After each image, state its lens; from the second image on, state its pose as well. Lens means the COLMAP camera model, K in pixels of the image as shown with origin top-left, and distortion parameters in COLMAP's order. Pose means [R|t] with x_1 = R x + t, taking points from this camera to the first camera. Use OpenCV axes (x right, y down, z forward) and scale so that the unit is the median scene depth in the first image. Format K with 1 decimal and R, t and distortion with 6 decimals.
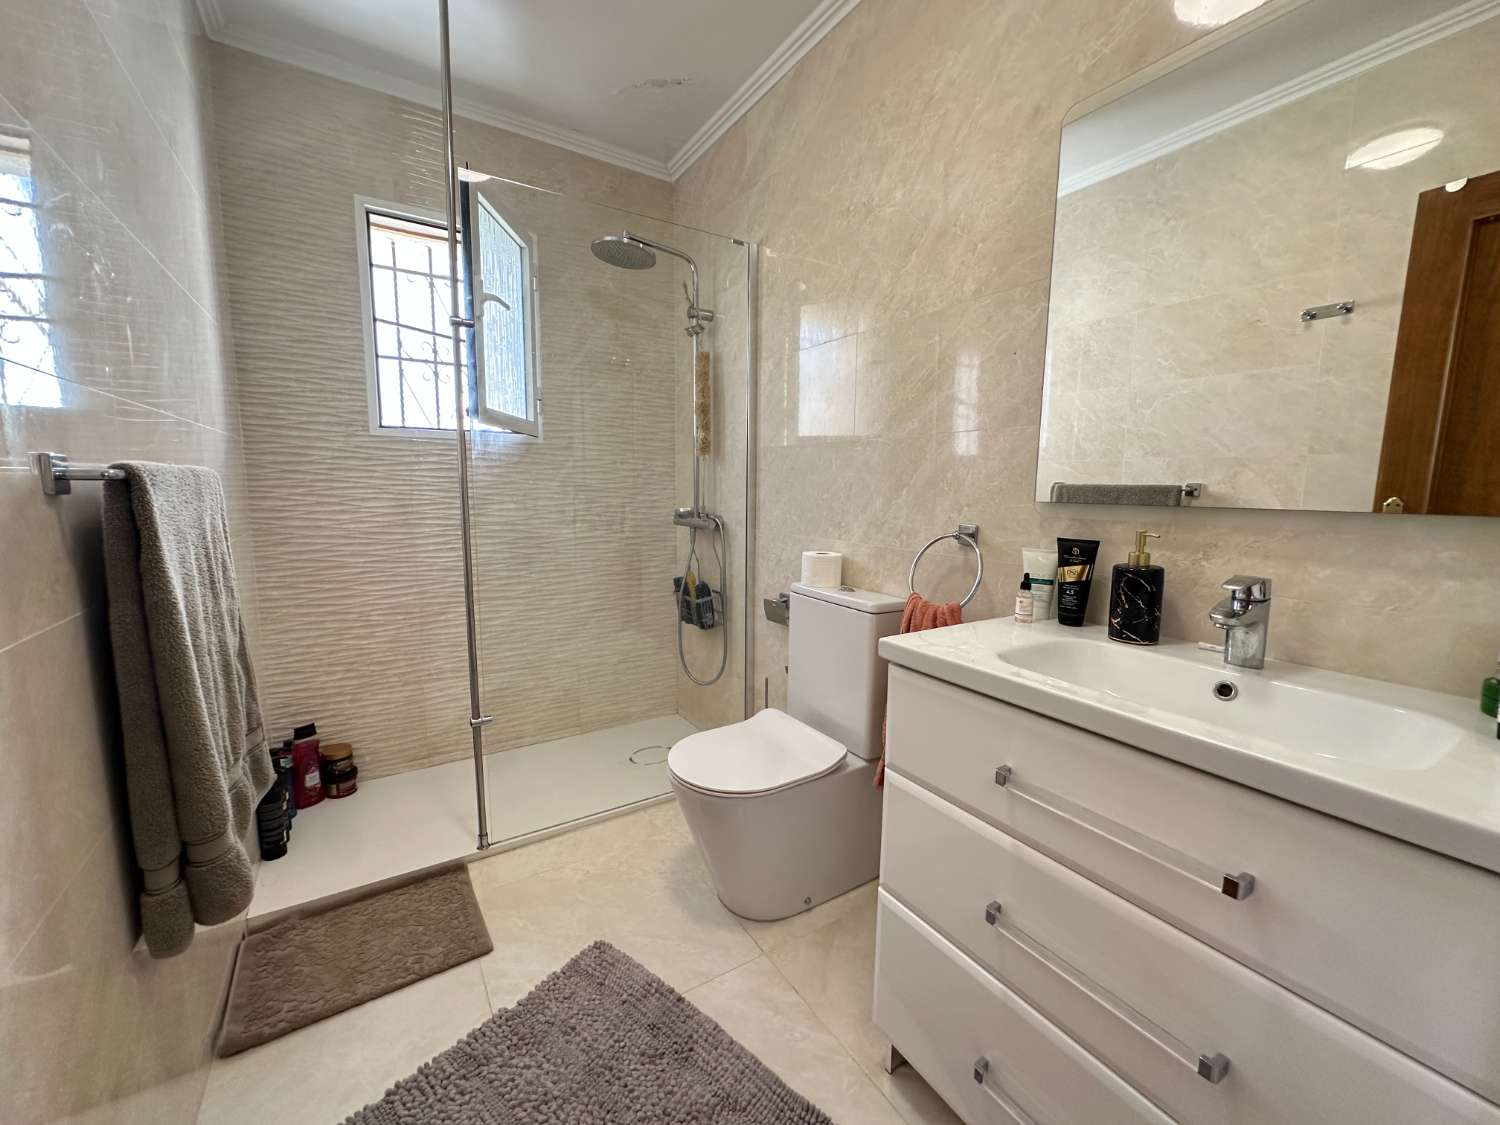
lens RADIAL K [[600.0, 0, 750.6], [0, 600.0, 564.2], [0, 0, 1]] dist [-0.007623, 0.001579]
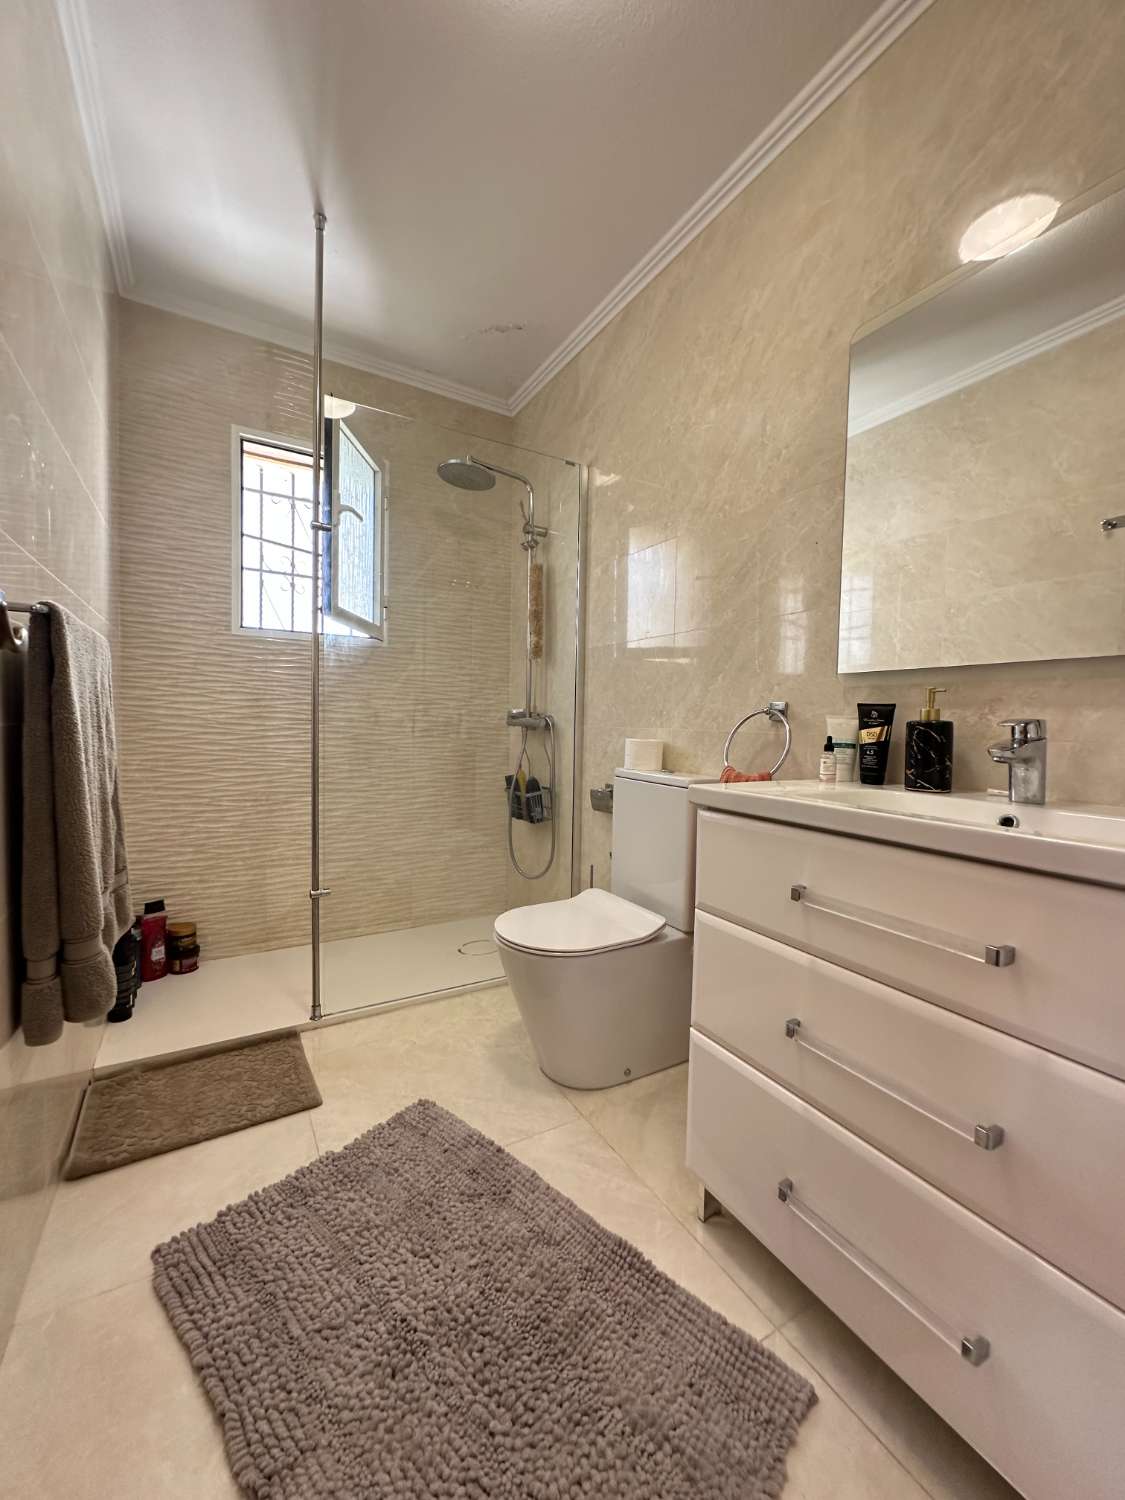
lens RADIAL K [[600.0, 0, 562.9], [0, 600.0, 749.9], [0, 0, 1]] dist [-0.007623, 0.001579]
pose [[0.999189, 0.011449, -0.038611, 0.017533], [-0.014732, 0.996199, -0.085847, 0.099685], [0.037482, 0.086347, 0.995560, -0.062077]]
